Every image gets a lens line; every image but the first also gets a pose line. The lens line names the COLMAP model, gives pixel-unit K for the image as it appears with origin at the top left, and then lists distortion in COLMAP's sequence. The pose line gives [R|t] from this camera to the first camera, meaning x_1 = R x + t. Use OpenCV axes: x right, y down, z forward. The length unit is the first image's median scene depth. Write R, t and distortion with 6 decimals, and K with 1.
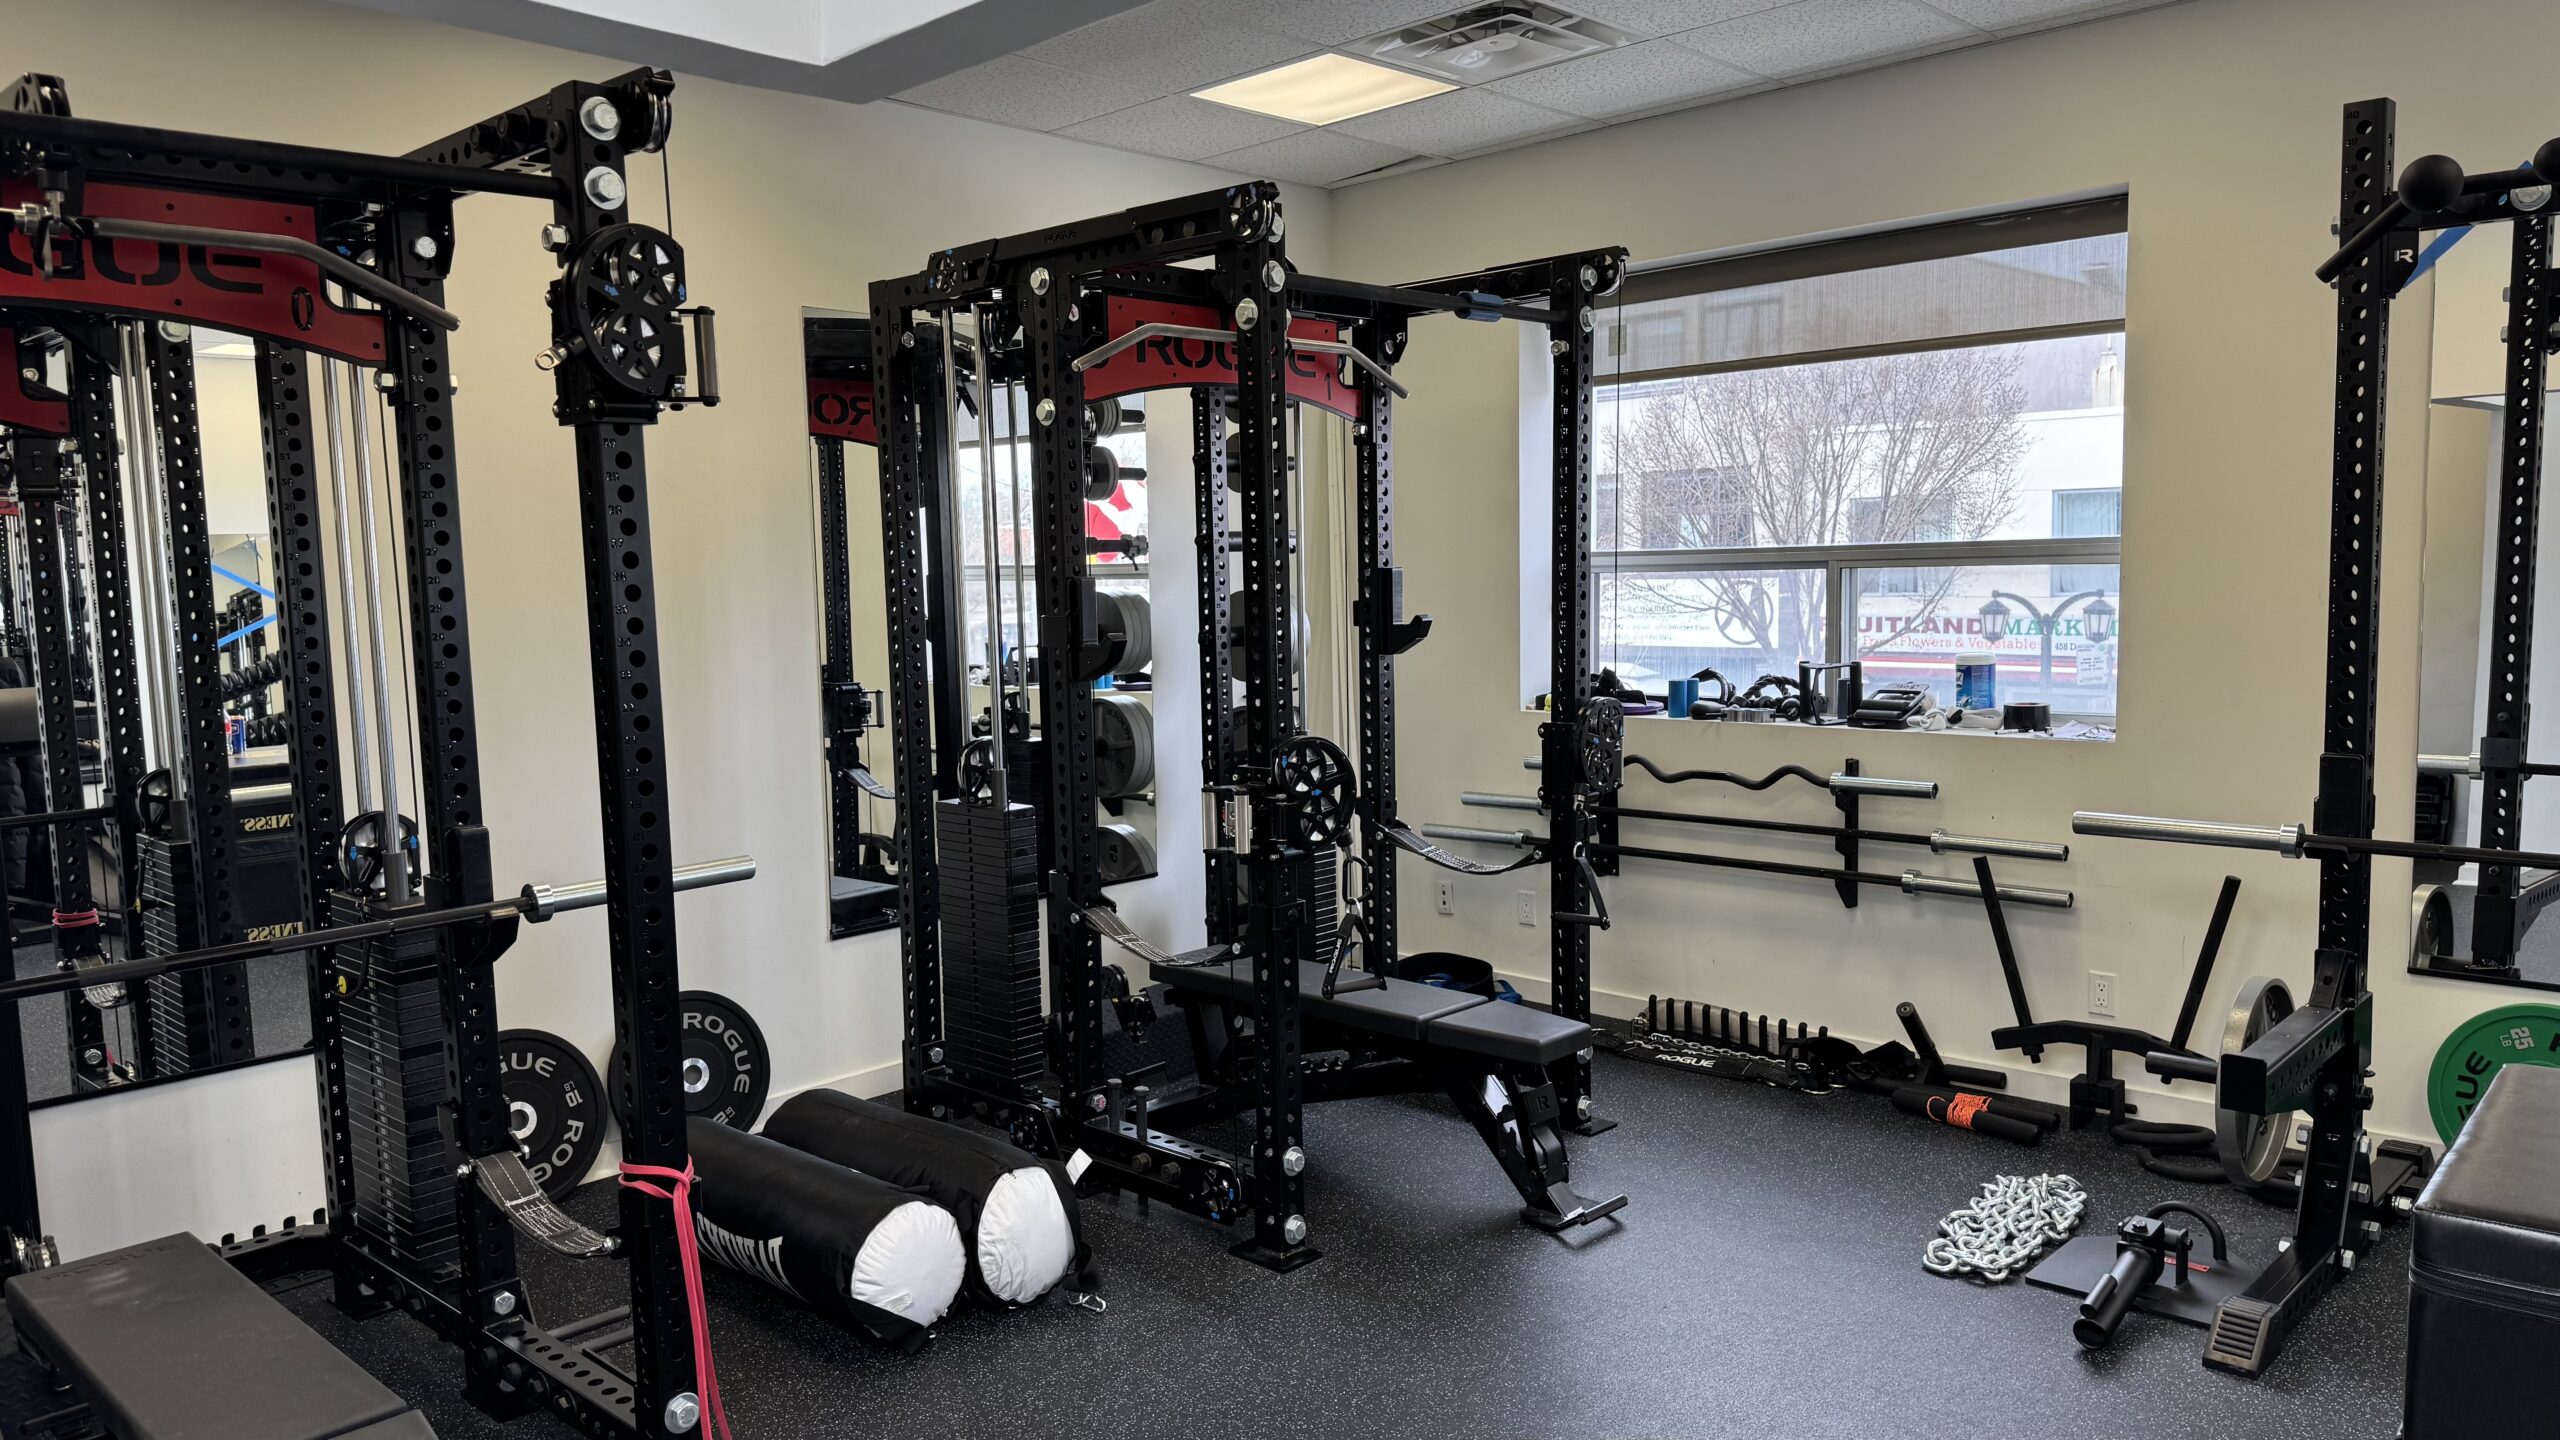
lens RADIAL K [[1774.8, 0, 1280.0], [0, 1774.8, 720.0], [0, 0, 1]] dist [0.110535, -0.150308]
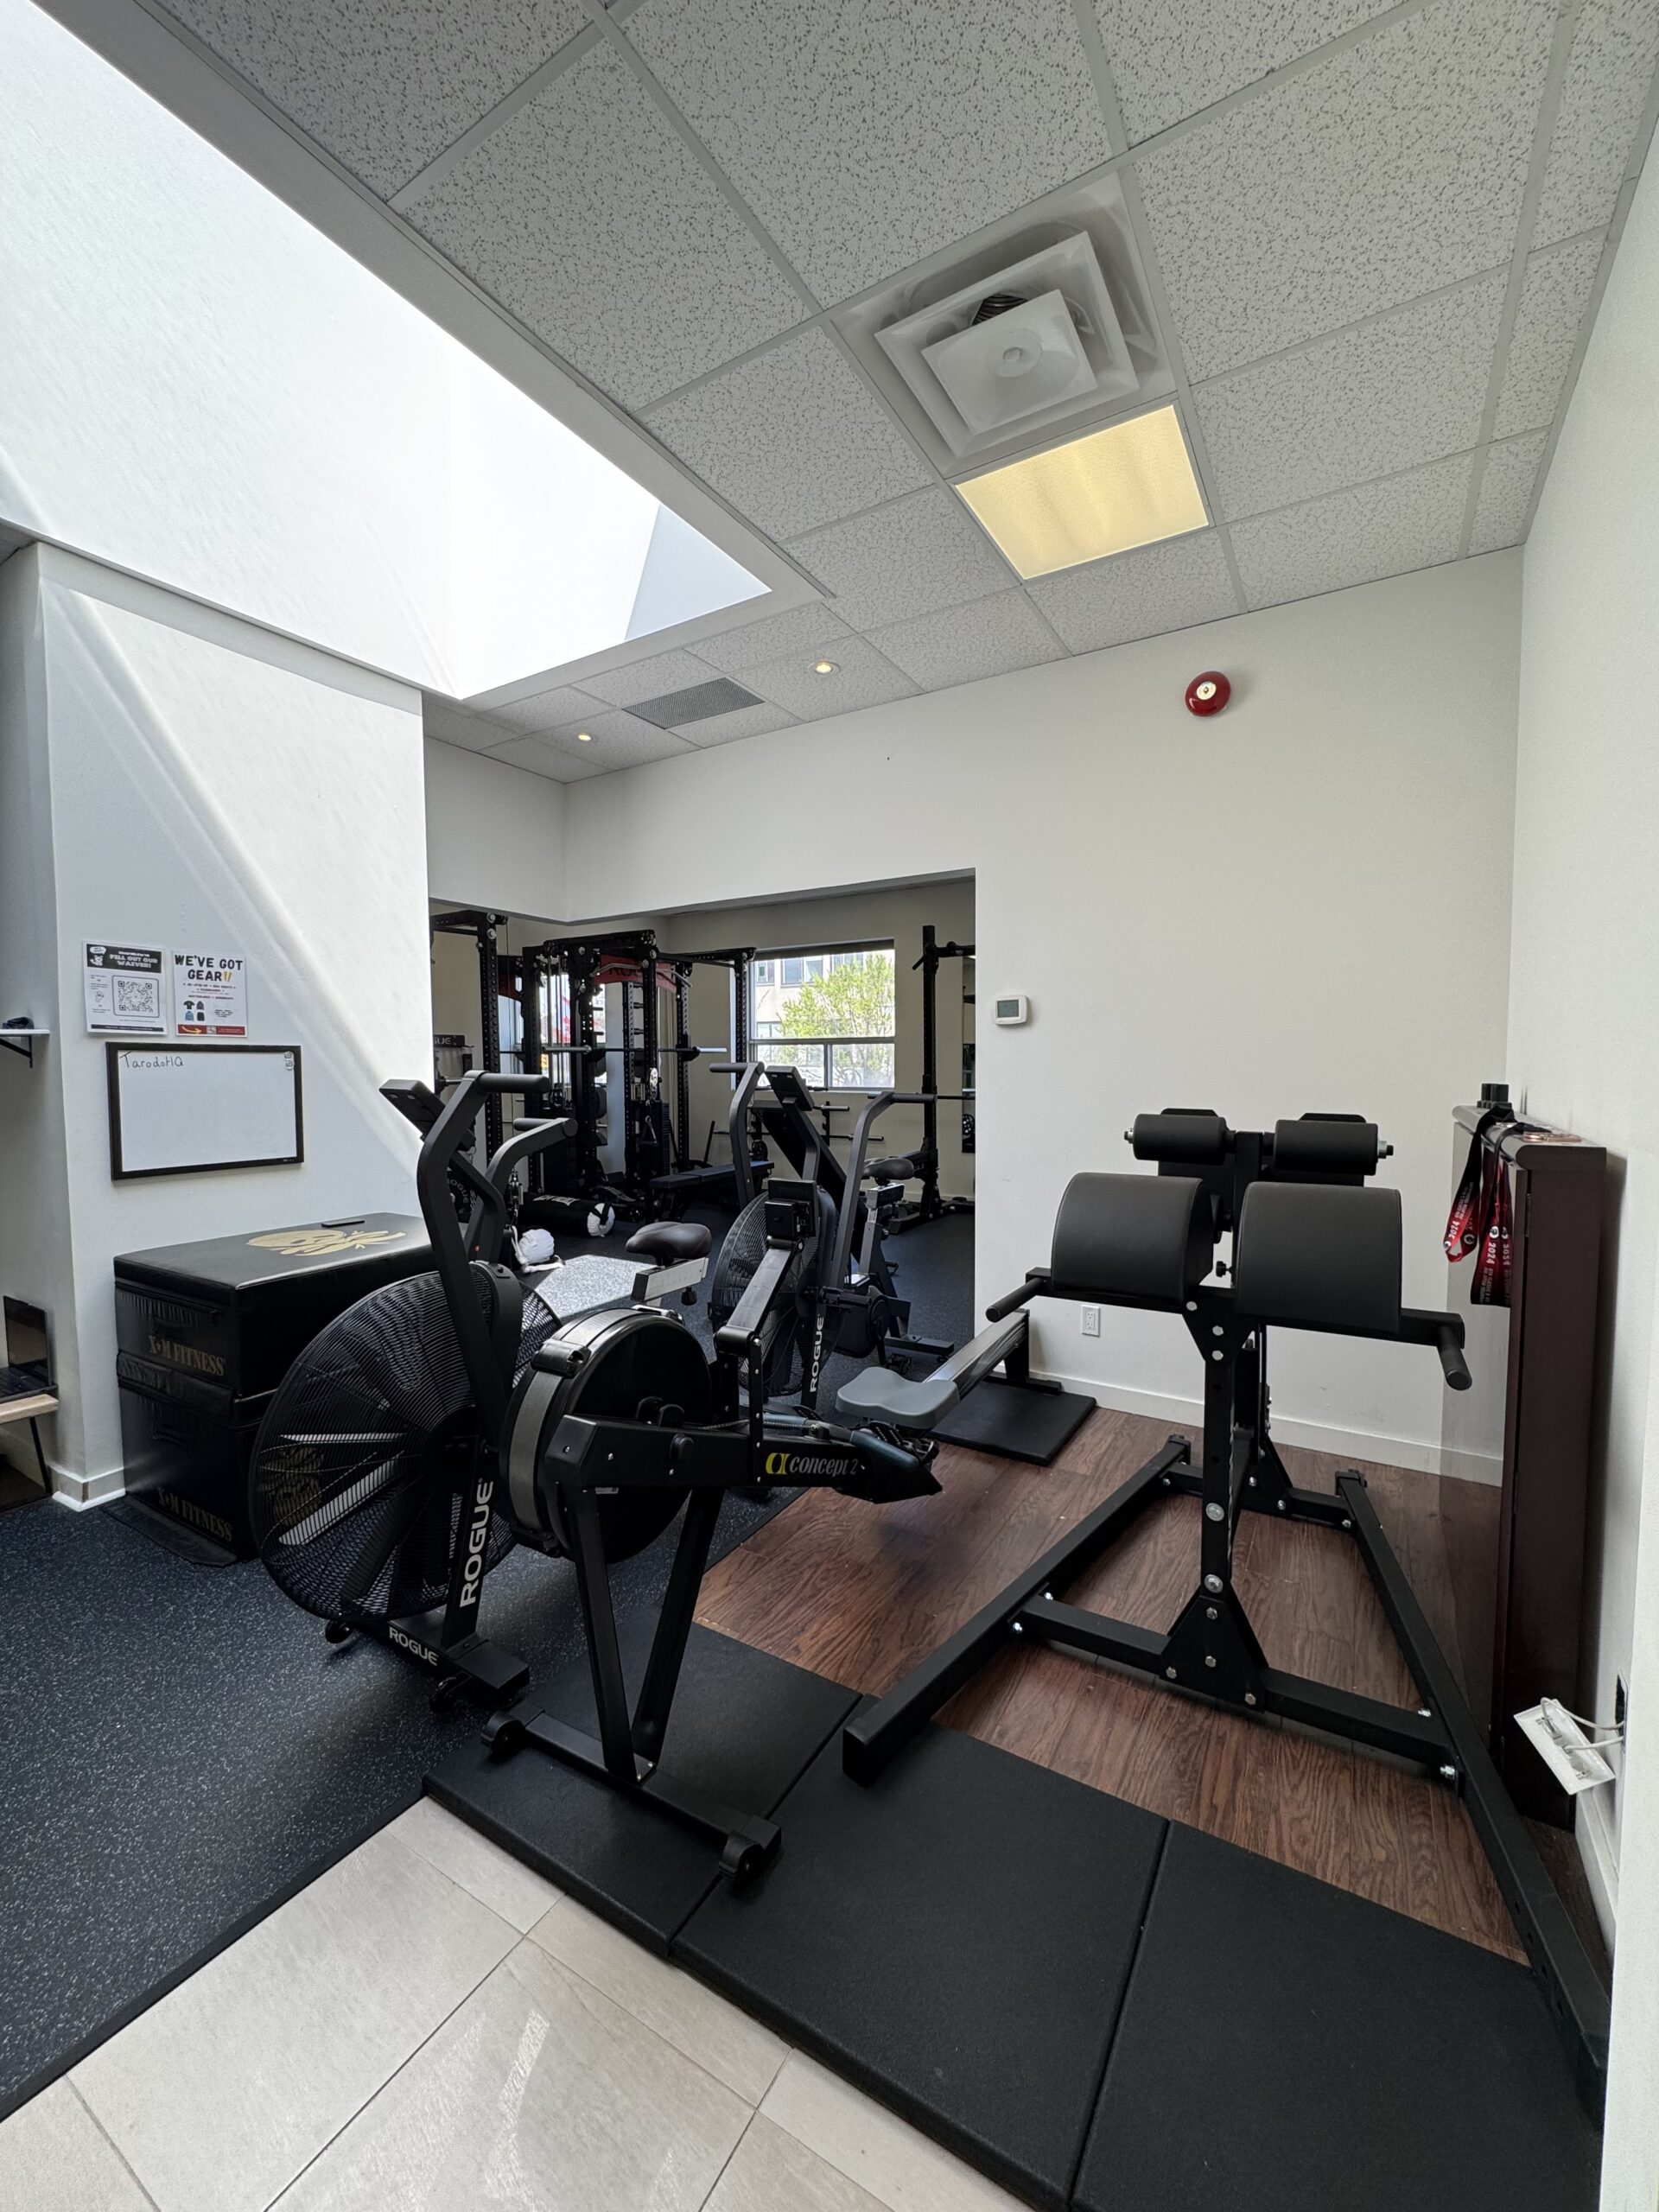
lens RADIAL K [[871.8, 0, 829.5], [0, 871.8, 1106.0], [0, 0, 1]] dist [0.001097, -0.000021]
pose [[0.975970, 0.004868, 0.217849, -0.030895], [0.003621, 0.999250, -0.038554, 0.102450], [-0.217873, 0.038416, 0.975221, -0.629311]]
